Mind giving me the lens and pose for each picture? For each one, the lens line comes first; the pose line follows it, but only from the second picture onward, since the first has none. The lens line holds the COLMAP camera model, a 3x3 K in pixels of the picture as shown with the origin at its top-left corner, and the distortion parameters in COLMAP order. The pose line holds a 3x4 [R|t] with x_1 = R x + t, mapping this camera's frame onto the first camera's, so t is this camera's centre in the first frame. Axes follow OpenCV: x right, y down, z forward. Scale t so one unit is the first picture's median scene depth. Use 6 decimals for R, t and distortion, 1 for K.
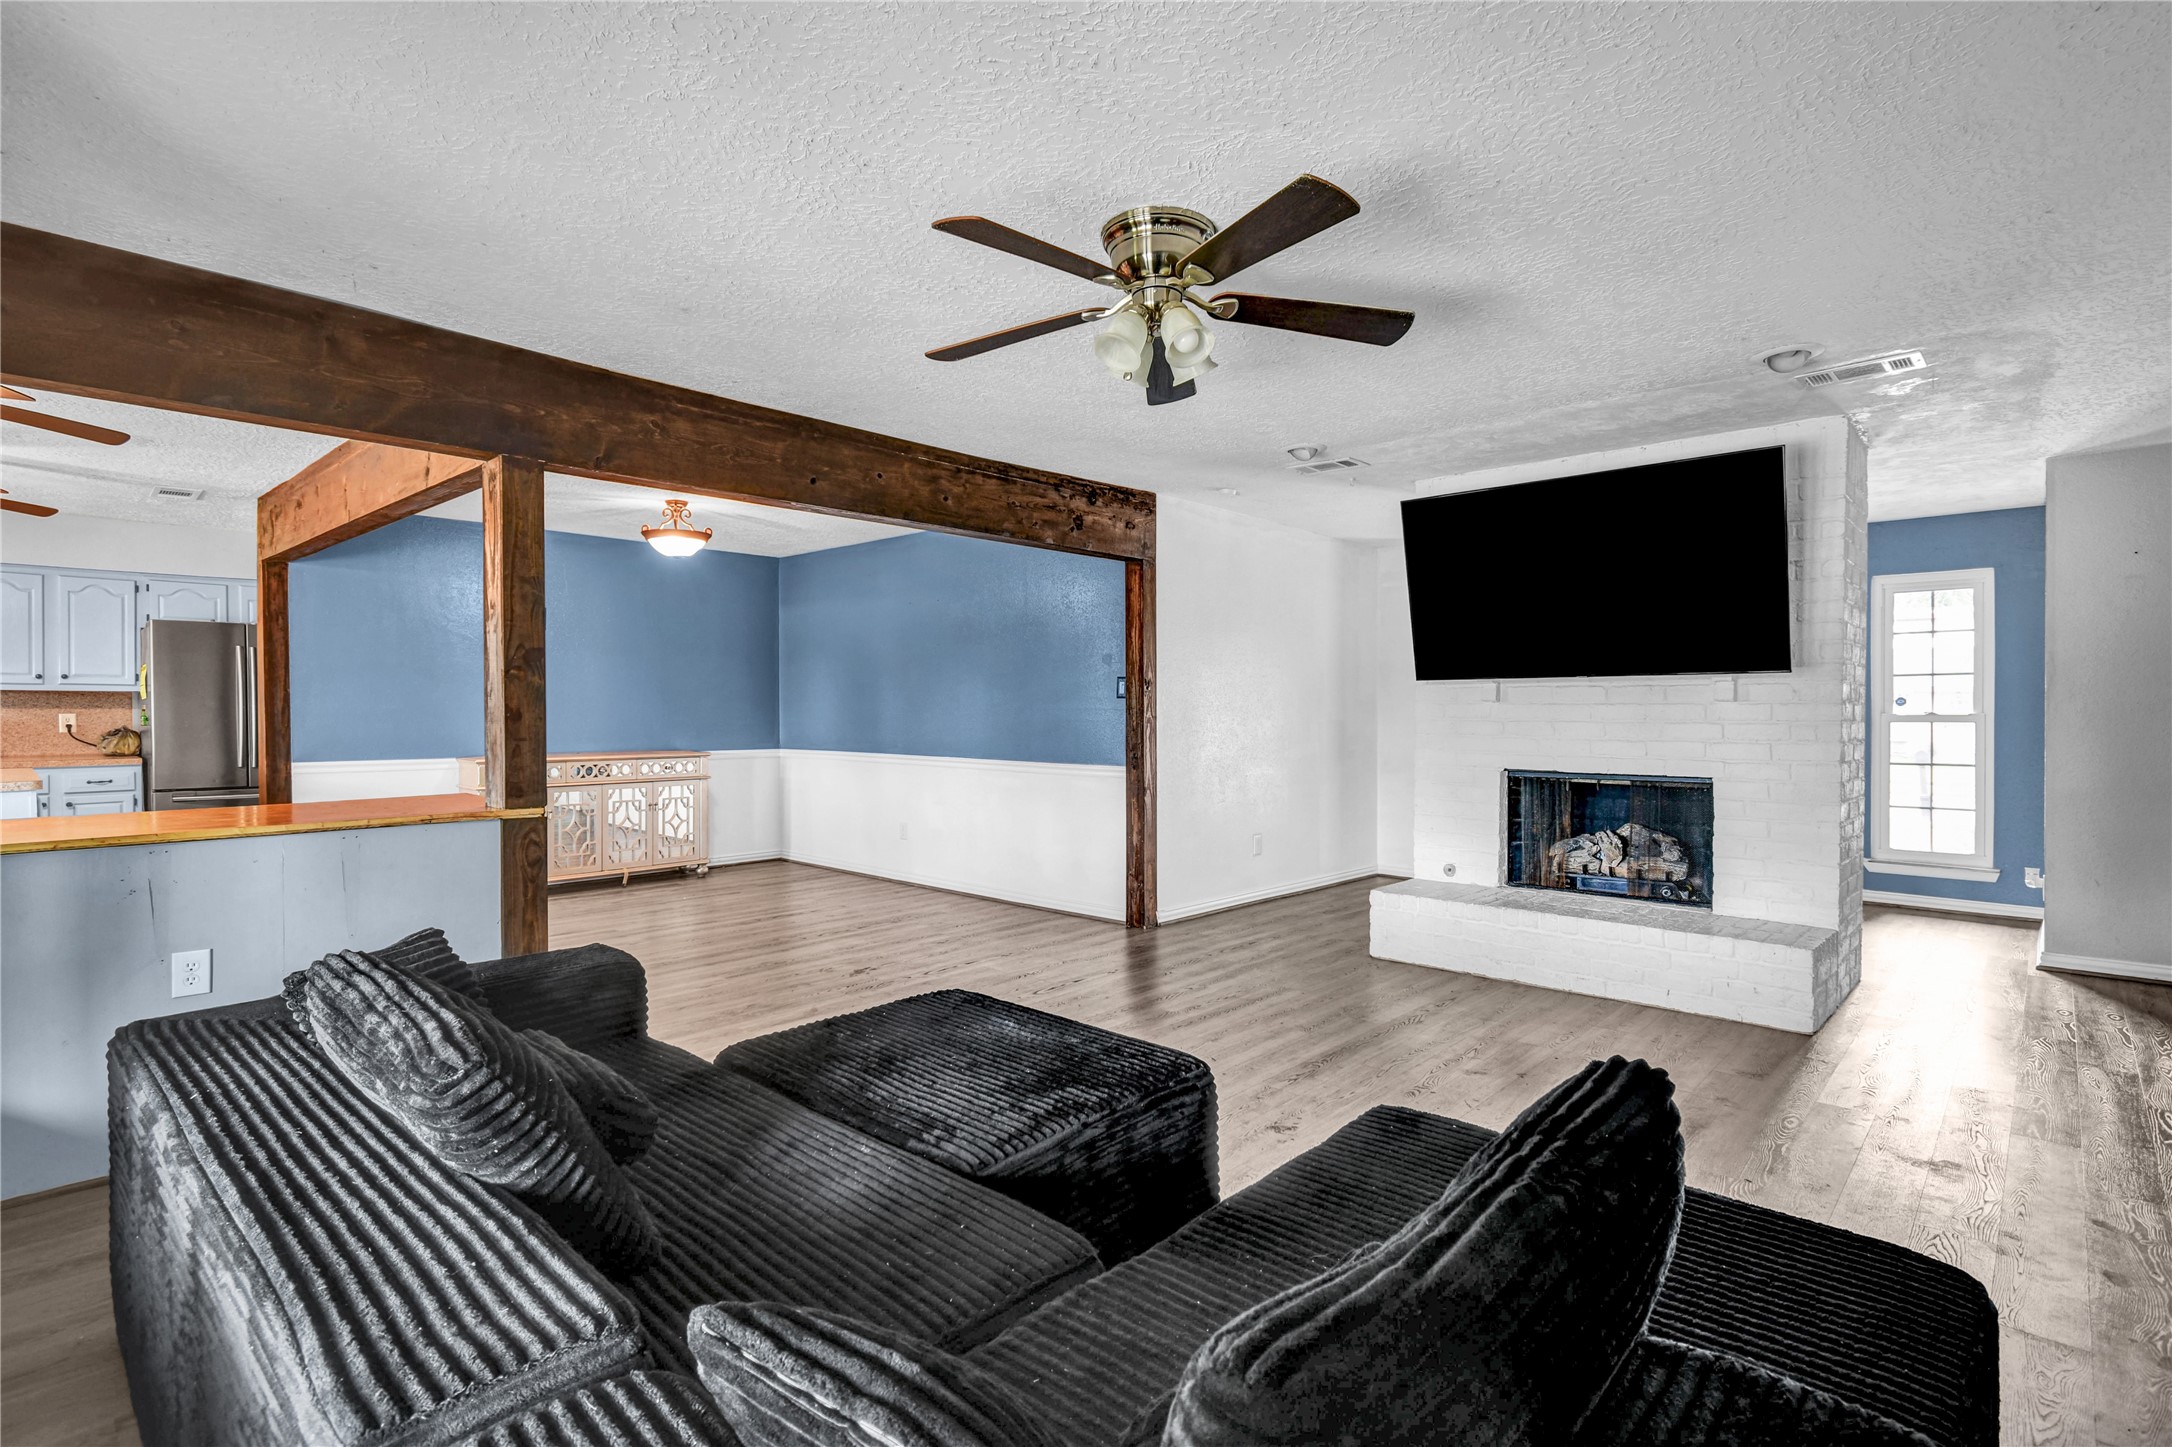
lens RADIAL K [[1073.9, 0, 1086.0], [0, 1073.9, 723.5], [0, 0, 1]] dist [0.010753, -0.000202]
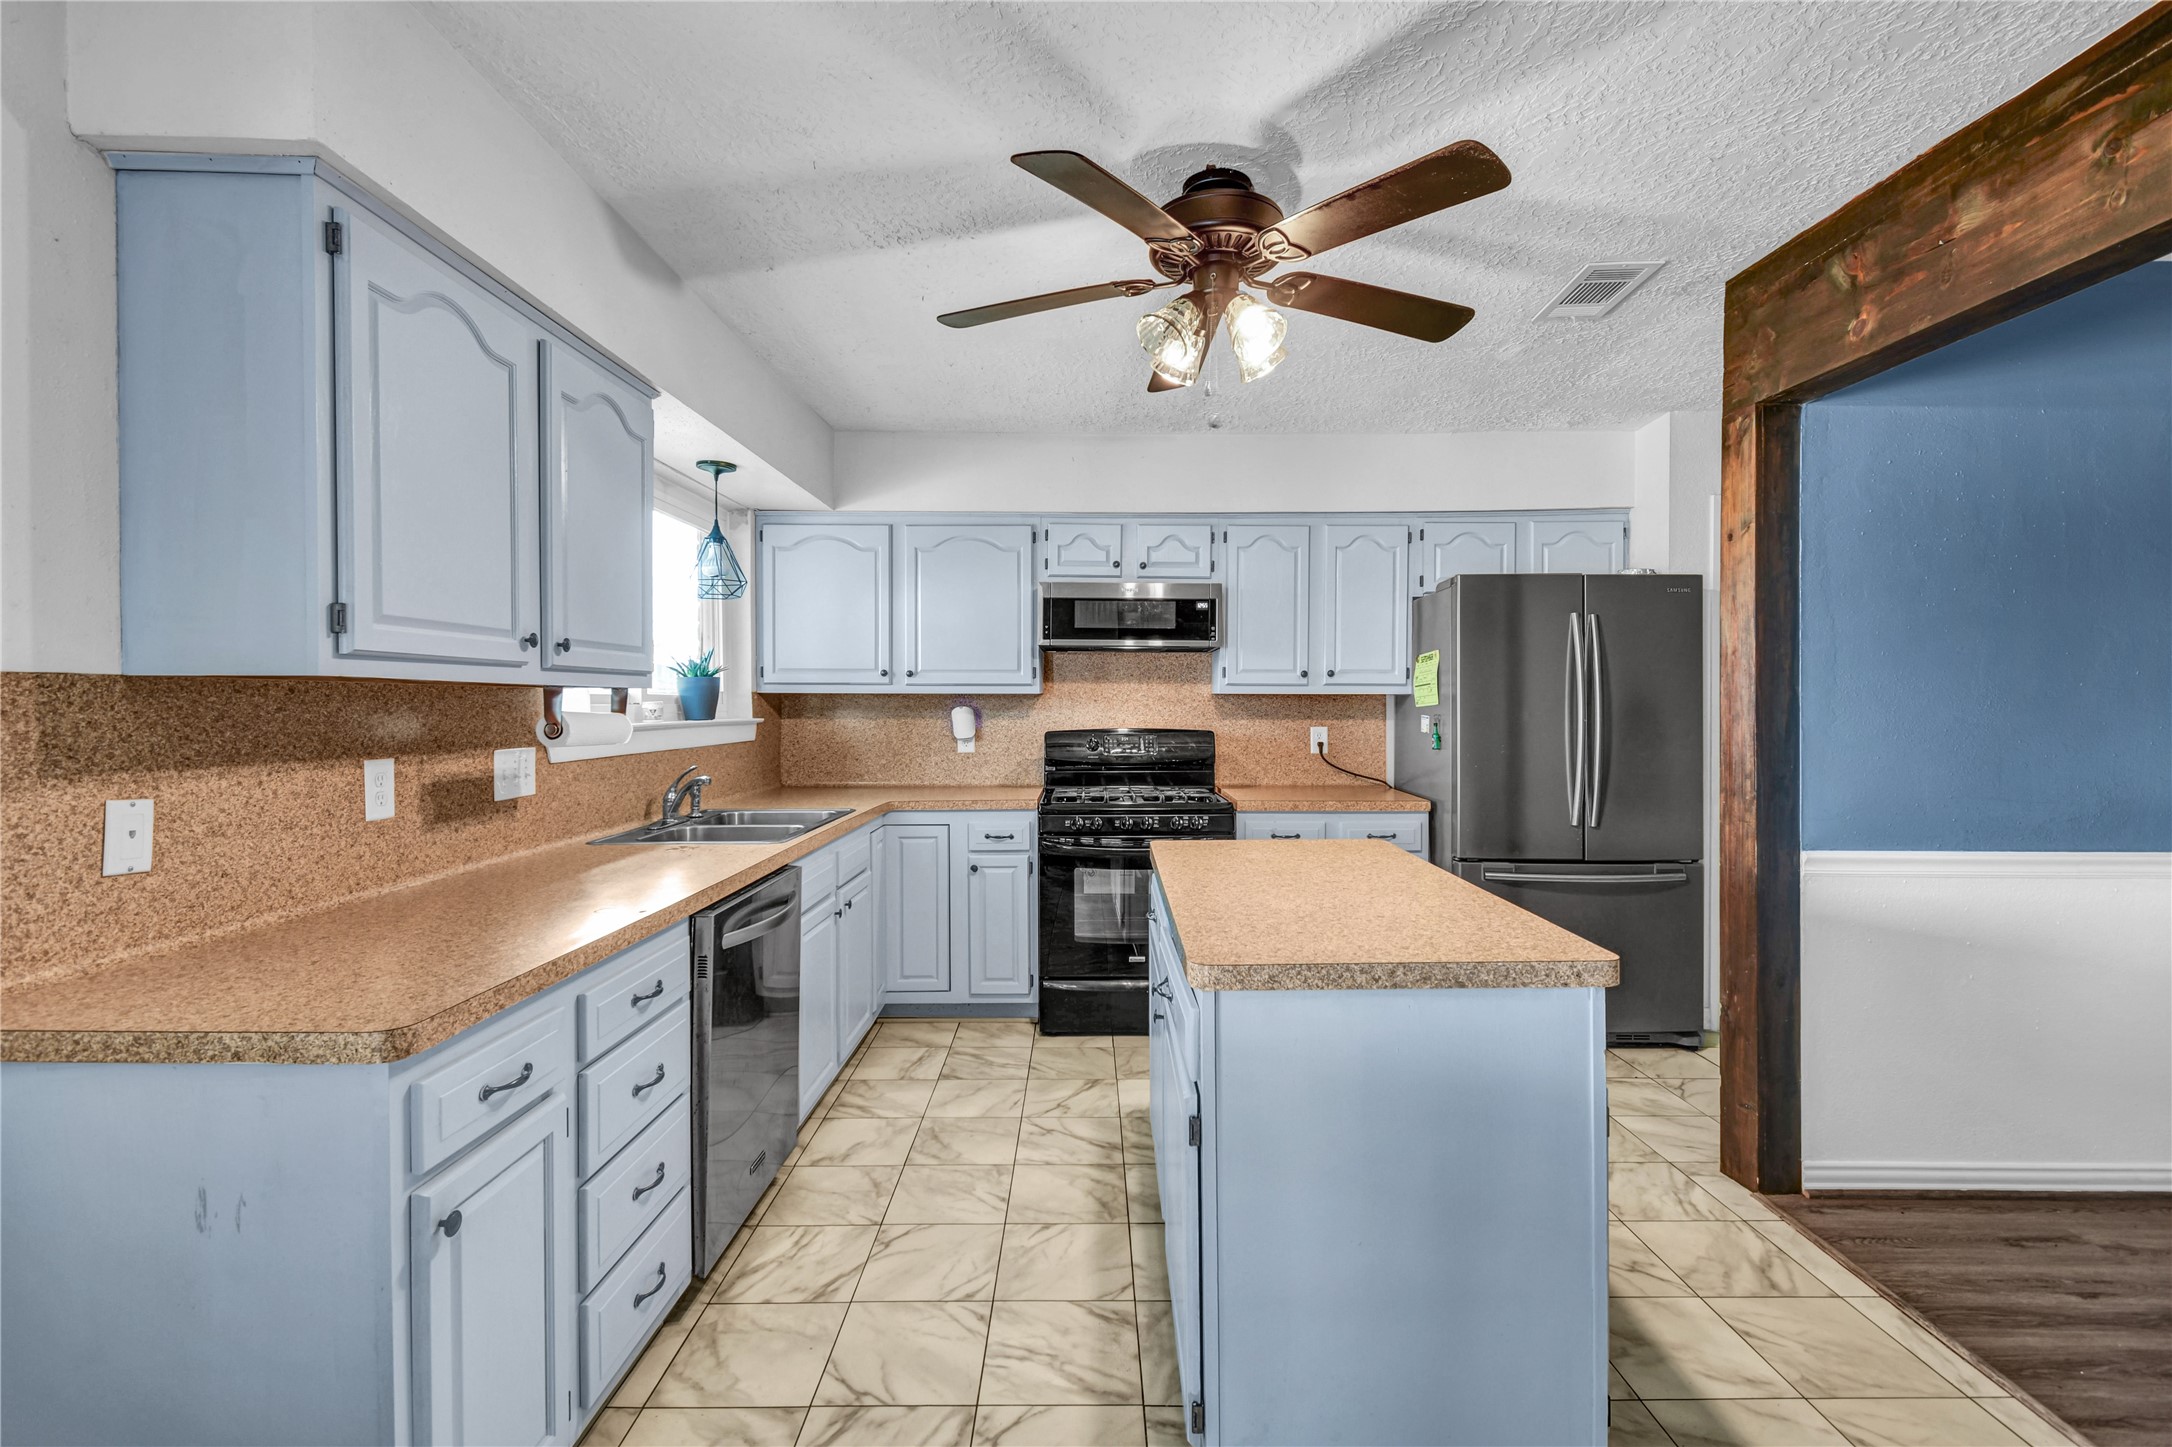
lens RADIAL K [[960.5, 0, 1079.8], [0, 960.5, 714.5], [0, 0, 1]] dist [0.000778, -0.000196]
pose [[0.676358, 0.004382, -0.736560, -0.611648], [-0.006493, 0.999979, -0.000012, -0.016914], [0.736544, 0.004790, 0.676372, 0.483229]]
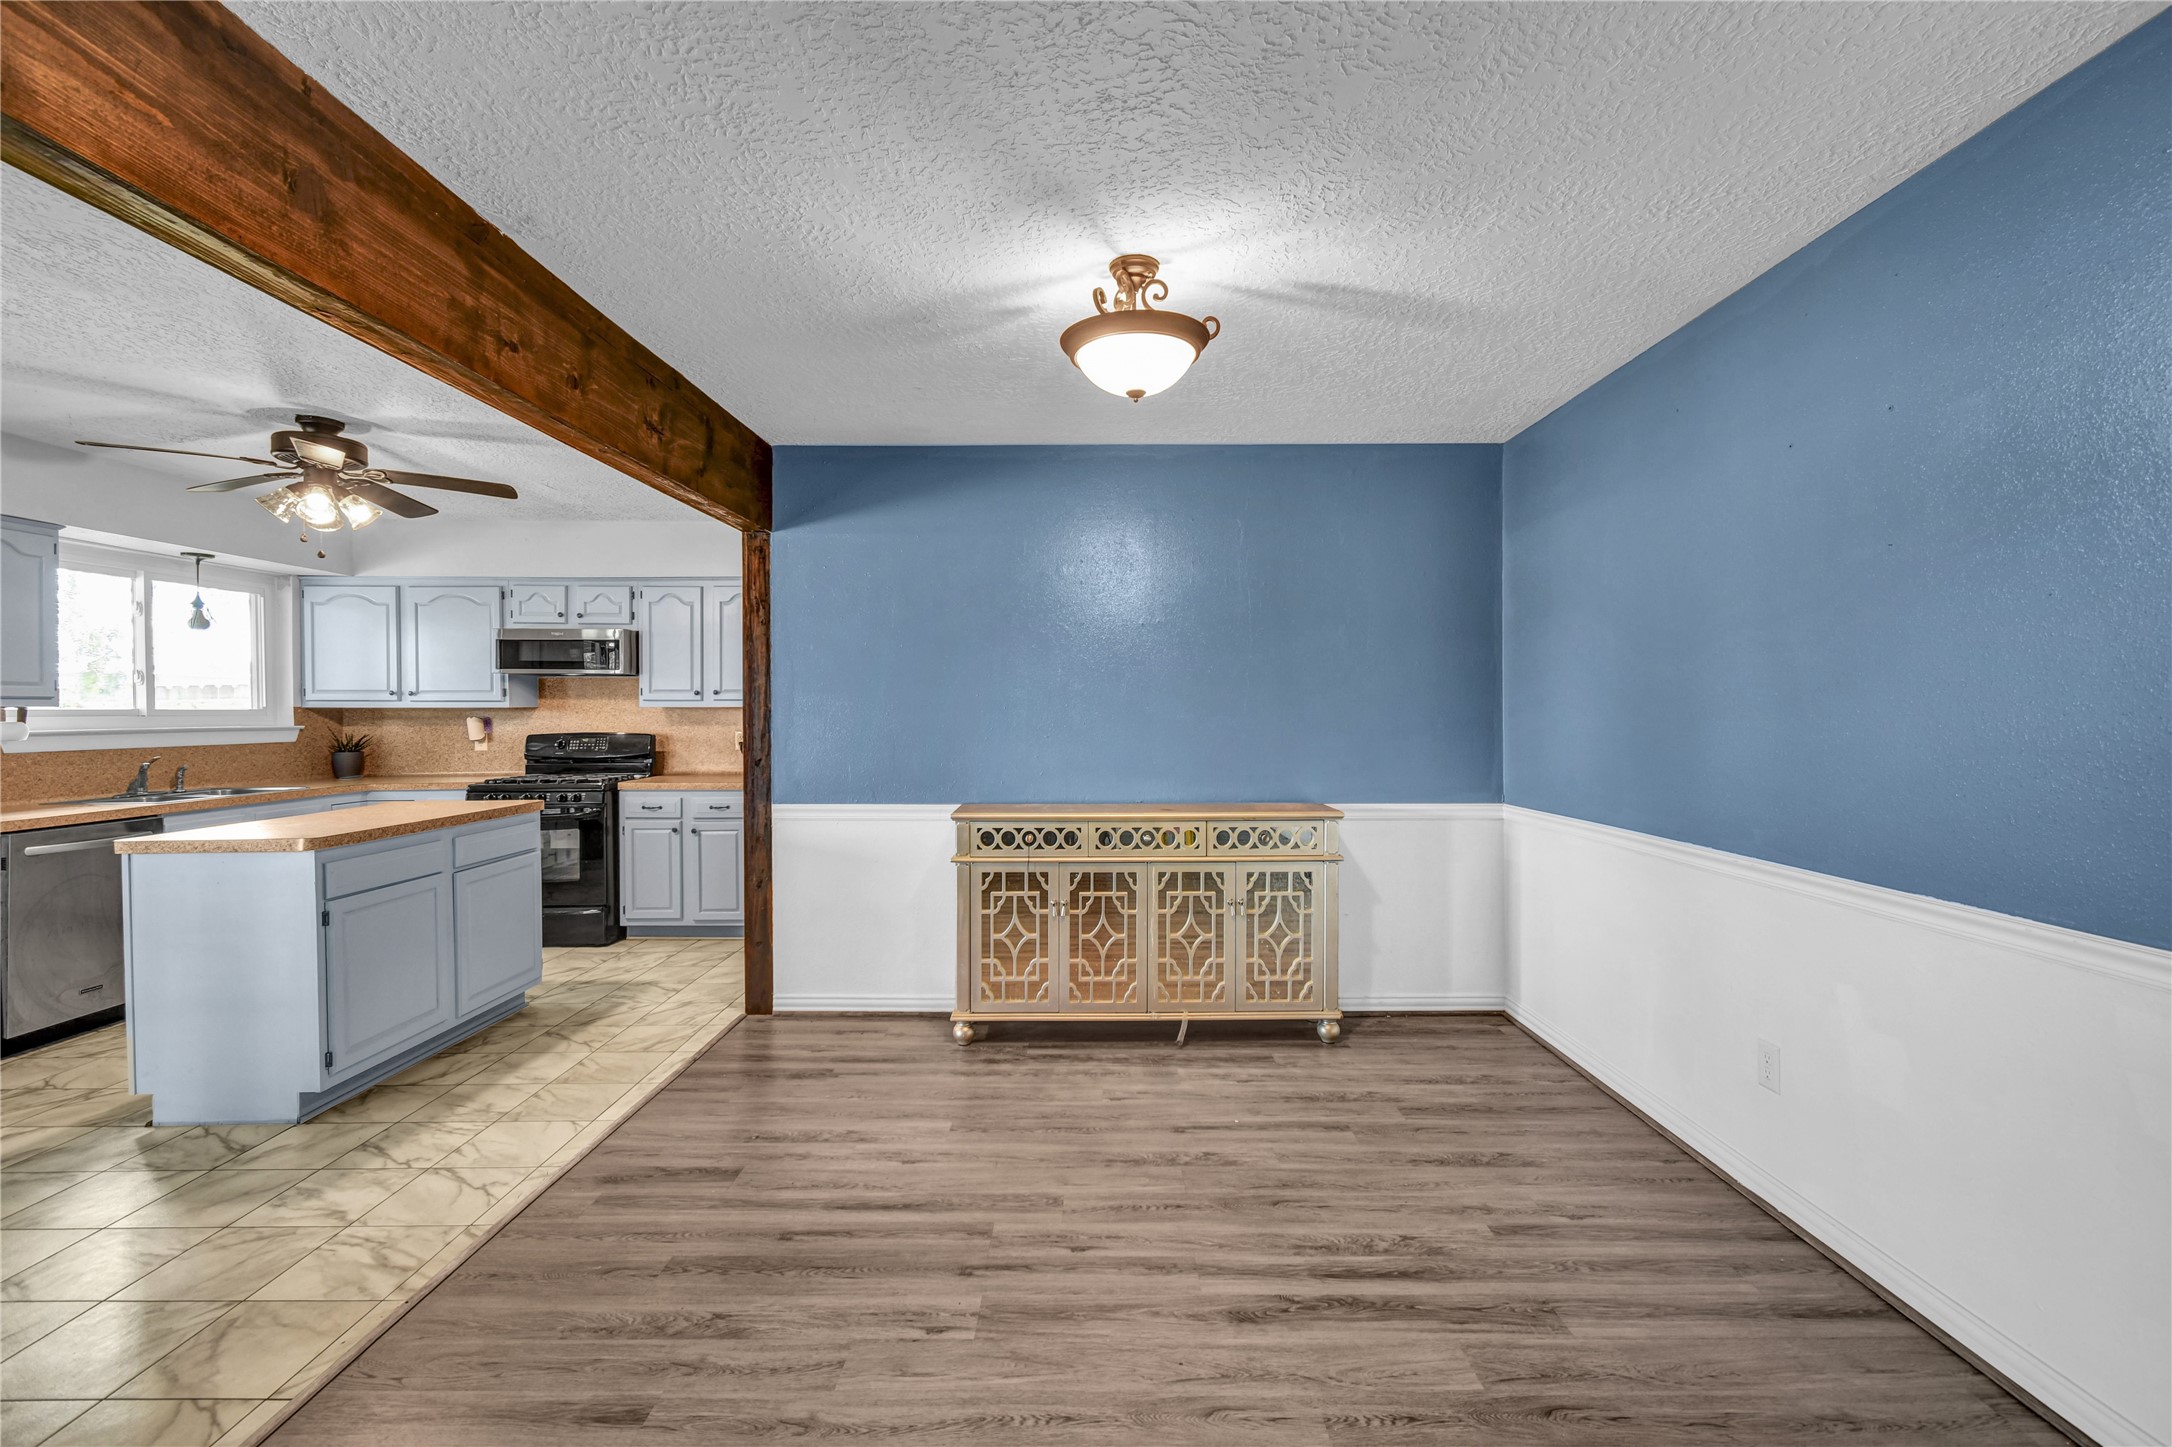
lens RADIAL K [[947.2, 0, 1085.5], [0, 947.2, 717.7], [0, 0, 1]] dist [0.000427, -0.000829]
pose [[0.687685, -0.001267, -0.726008, -0.113161], [-0.004173, 0.999975, -0.005698, -0.018373], [0.725997, 0.006948, 0.687662, 0.675711]]
